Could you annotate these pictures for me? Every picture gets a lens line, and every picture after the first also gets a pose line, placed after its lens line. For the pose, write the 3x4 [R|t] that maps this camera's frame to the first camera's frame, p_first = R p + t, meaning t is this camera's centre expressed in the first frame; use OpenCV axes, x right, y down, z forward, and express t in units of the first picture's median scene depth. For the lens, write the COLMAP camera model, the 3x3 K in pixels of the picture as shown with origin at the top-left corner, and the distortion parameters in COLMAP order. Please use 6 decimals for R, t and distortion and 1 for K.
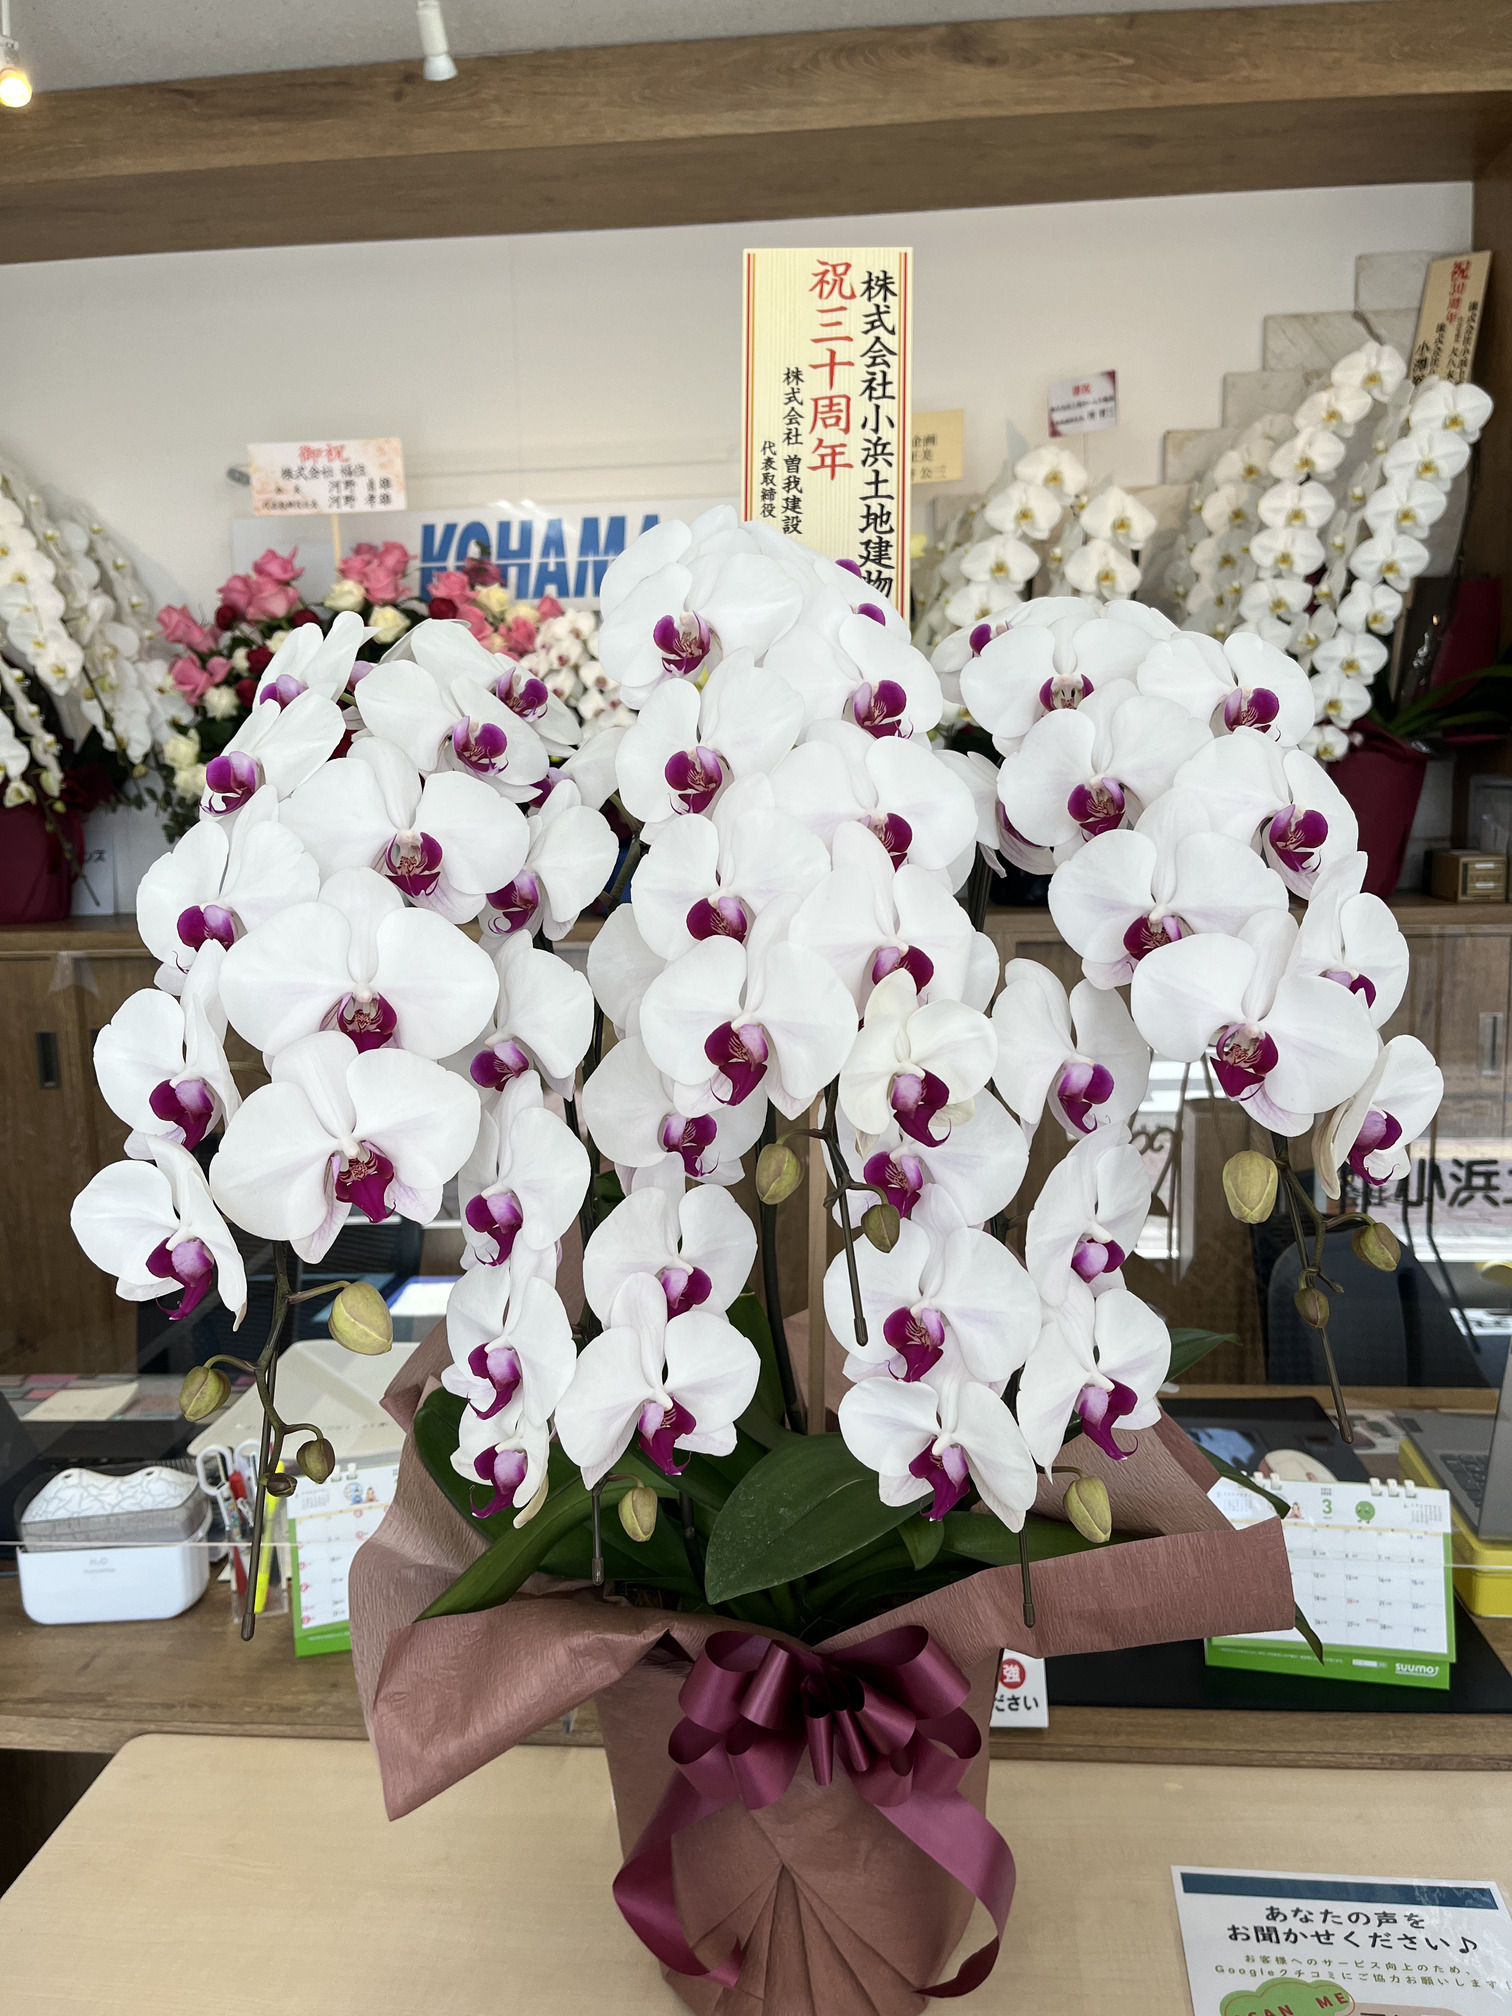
lens RADIAL K [[1499.7, 0, 756.0], [0, 1499.7, 1008.0], [0, 0, 1]] dist [0.067822, -0.105859]
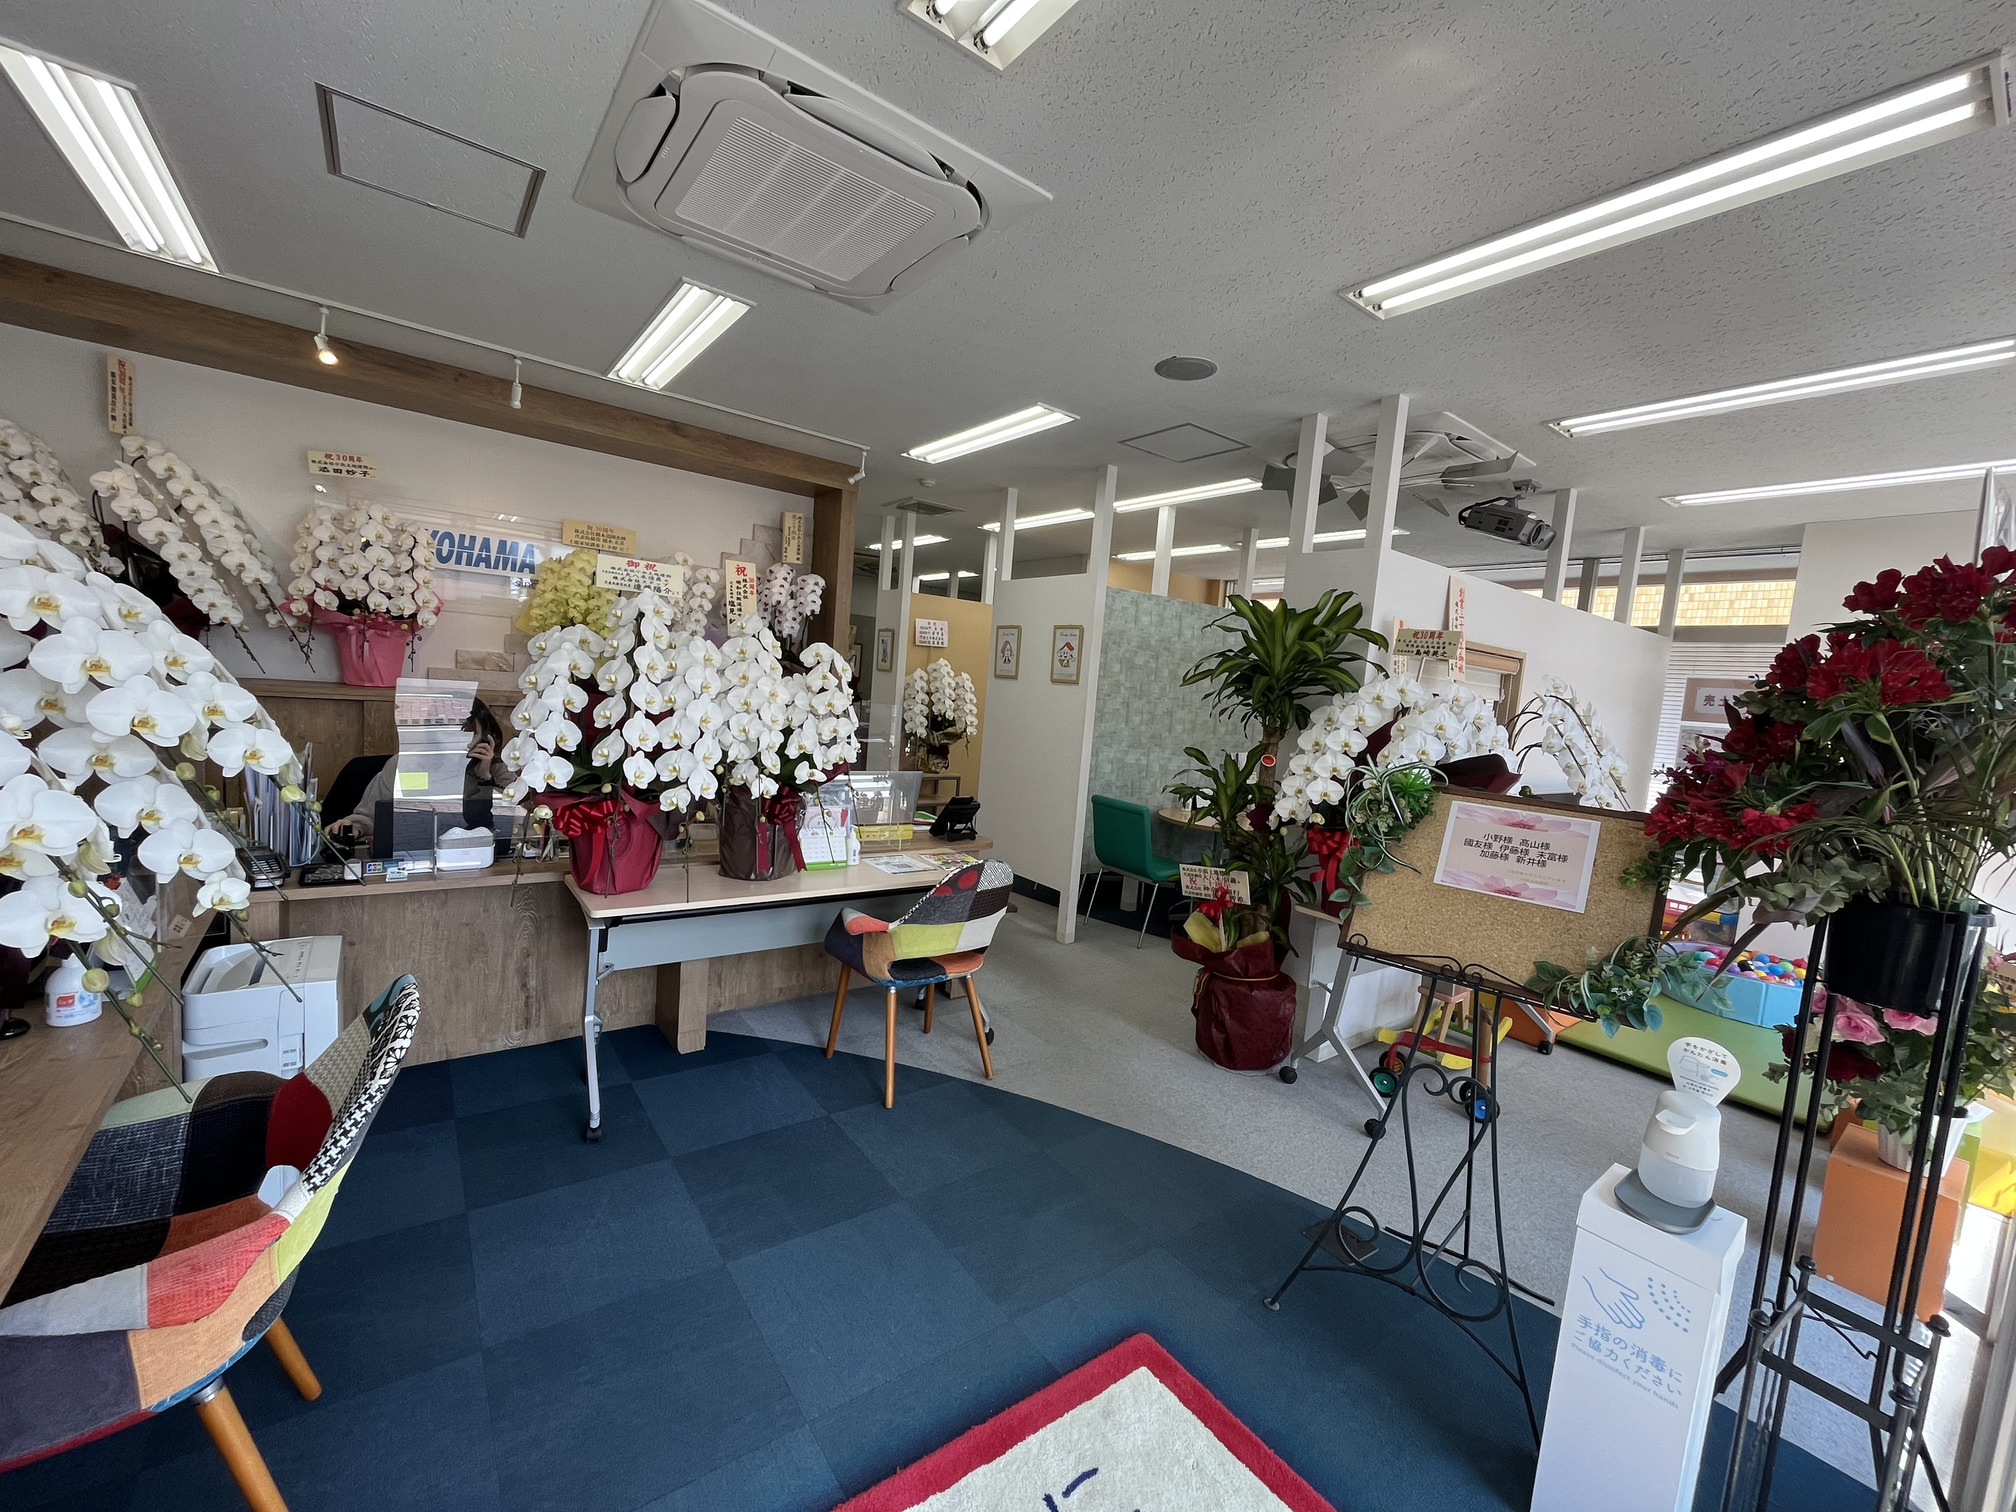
lens RADIAL K [[818.2, 0, 1008.0], [0, 818.2, 756.0], [0, 0, 1]] dist [-0.000754, -0.000048]
pose [[0.750514, 0.028147, 0.660254, -0.375106], [0.008233, 0.998617, -0.051929, 0.127705], [-0.660803, 0.044409, 0.749245, -0.618026]]
